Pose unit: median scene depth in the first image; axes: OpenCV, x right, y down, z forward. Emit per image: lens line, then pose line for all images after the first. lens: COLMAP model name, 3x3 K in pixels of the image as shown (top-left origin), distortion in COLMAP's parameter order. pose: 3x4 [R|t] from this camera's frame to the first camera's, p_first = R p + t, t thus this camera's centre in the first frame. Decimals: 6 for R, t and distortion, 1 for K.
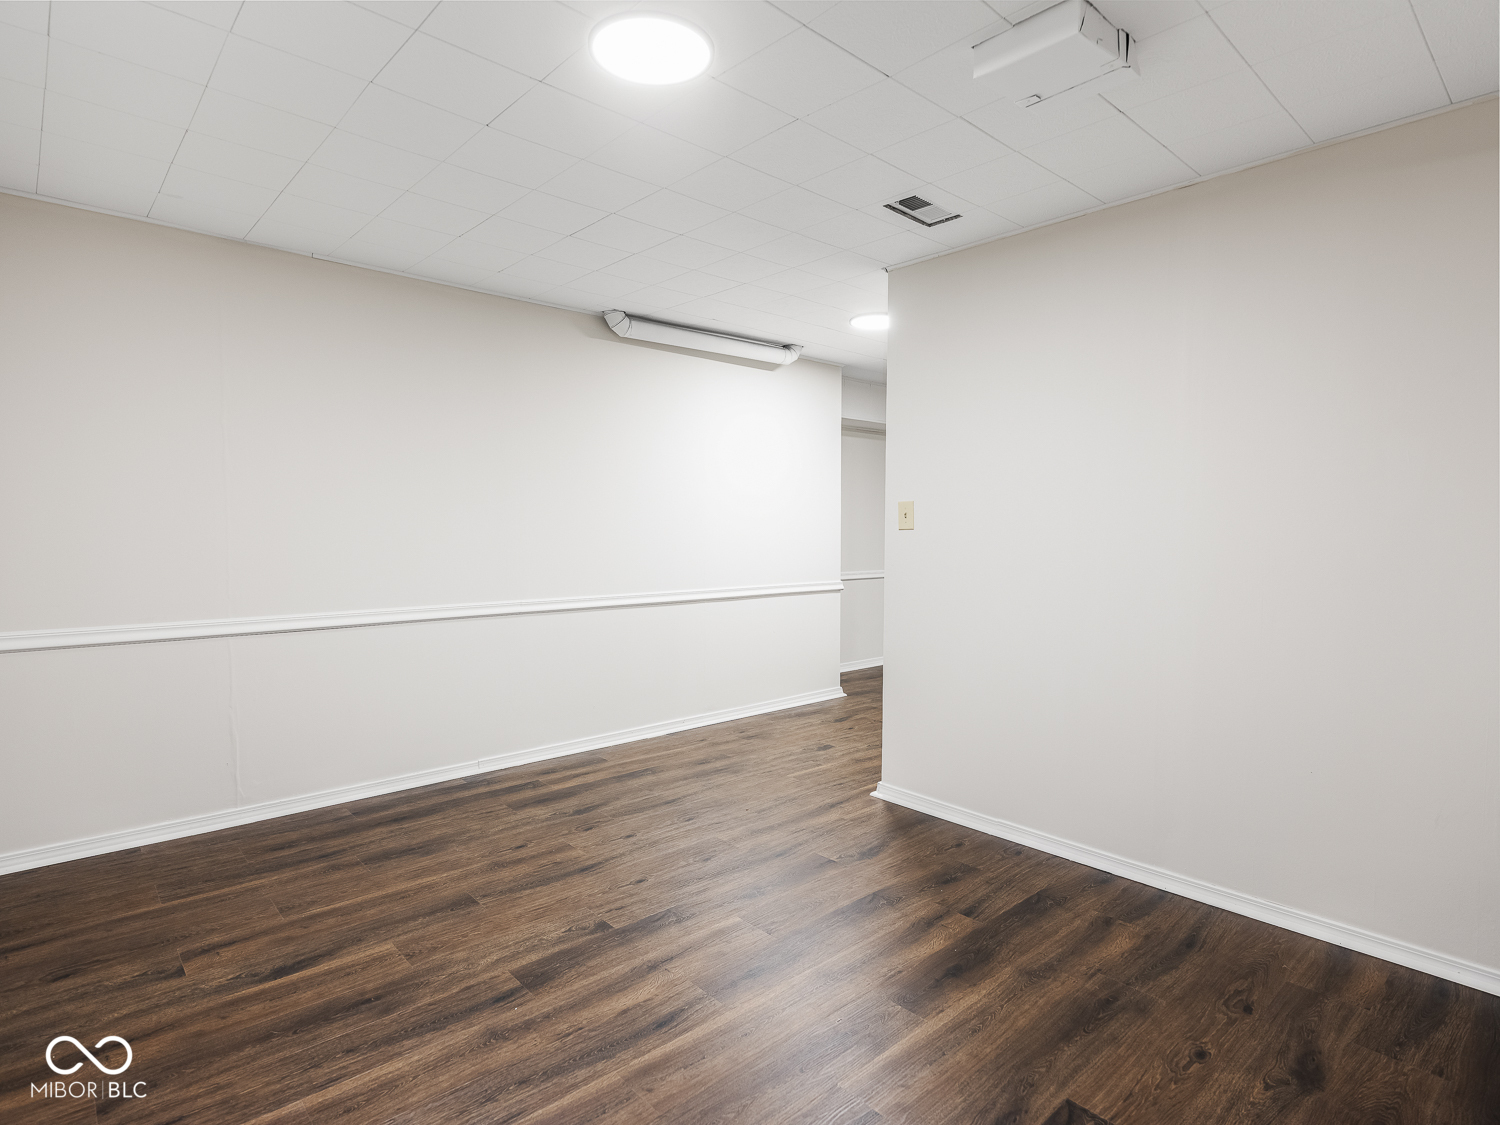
lens RADIAL K [[829.7, 0, 755.4], [0, 829.7, 556.7], [0, 0, 1]] dist [0.003733, -0.001636]
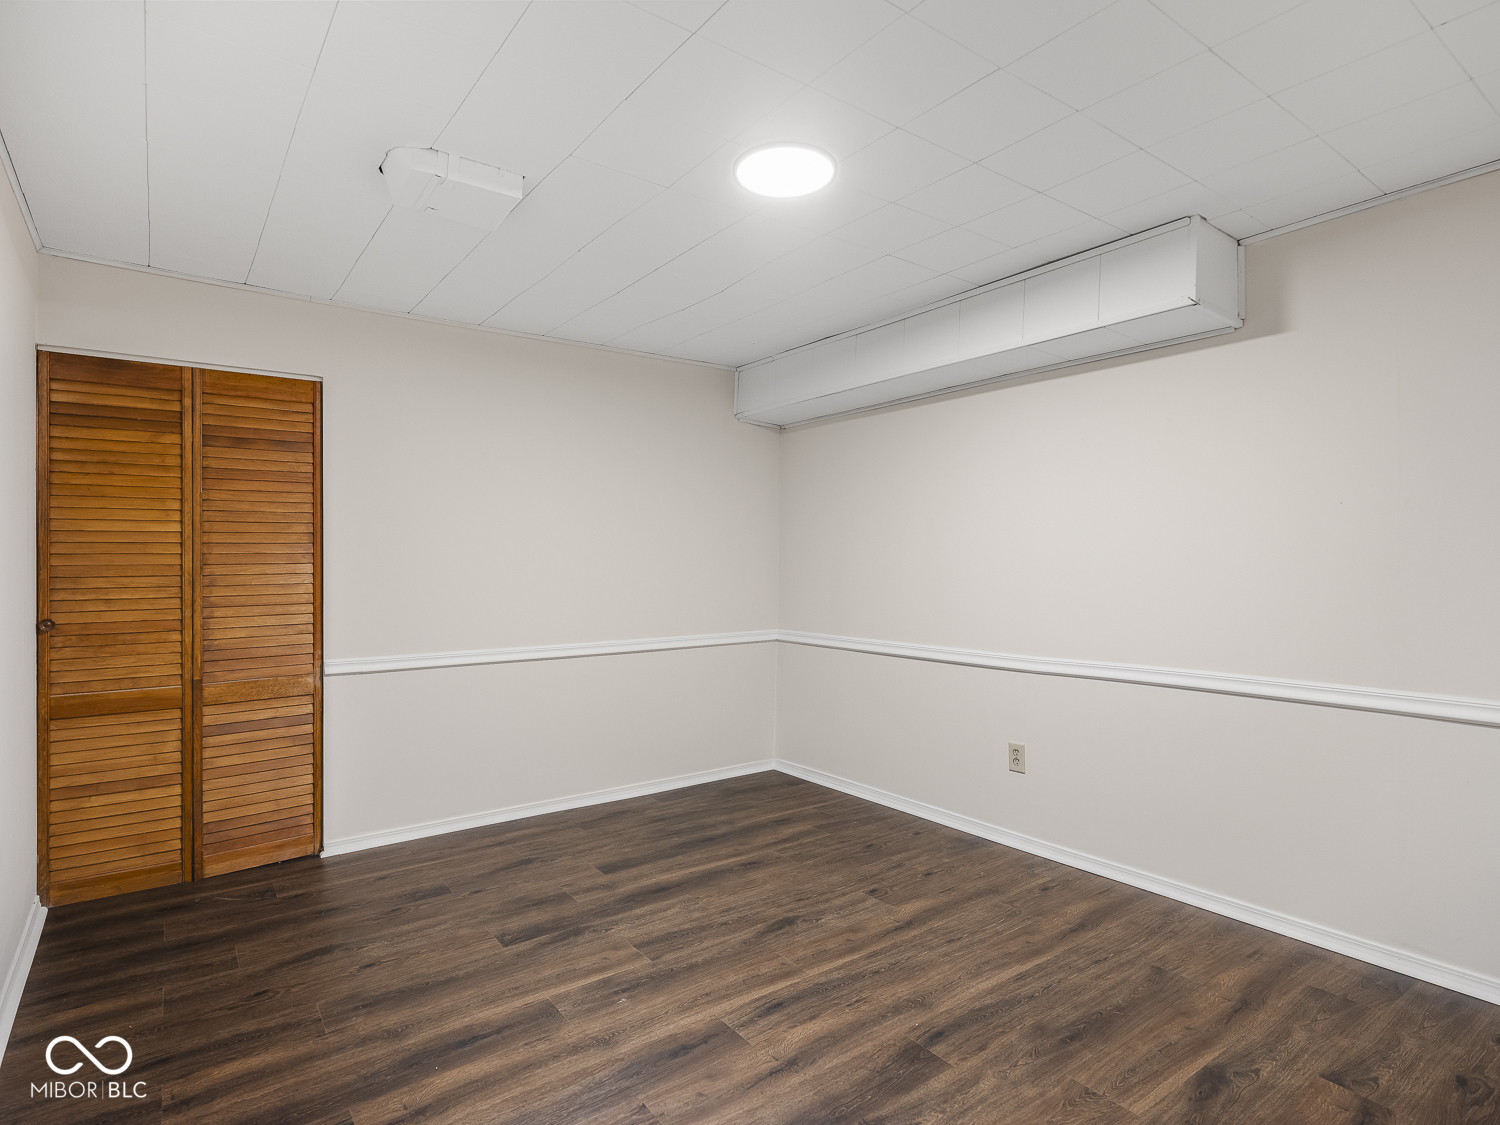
lens RADIAL K [[829.7, 0, 748.5], [0, 829.7, 559.0], [0, 0, 1]] dist [0.003733, -0.001636]
pose [[-0.993787, -0.001139, 0.111295, -0.189091], [0.002732, 0.999397, 0.034620, -0.081240], [-0.111268, 0.034709, -0.993184, 2.010884]]
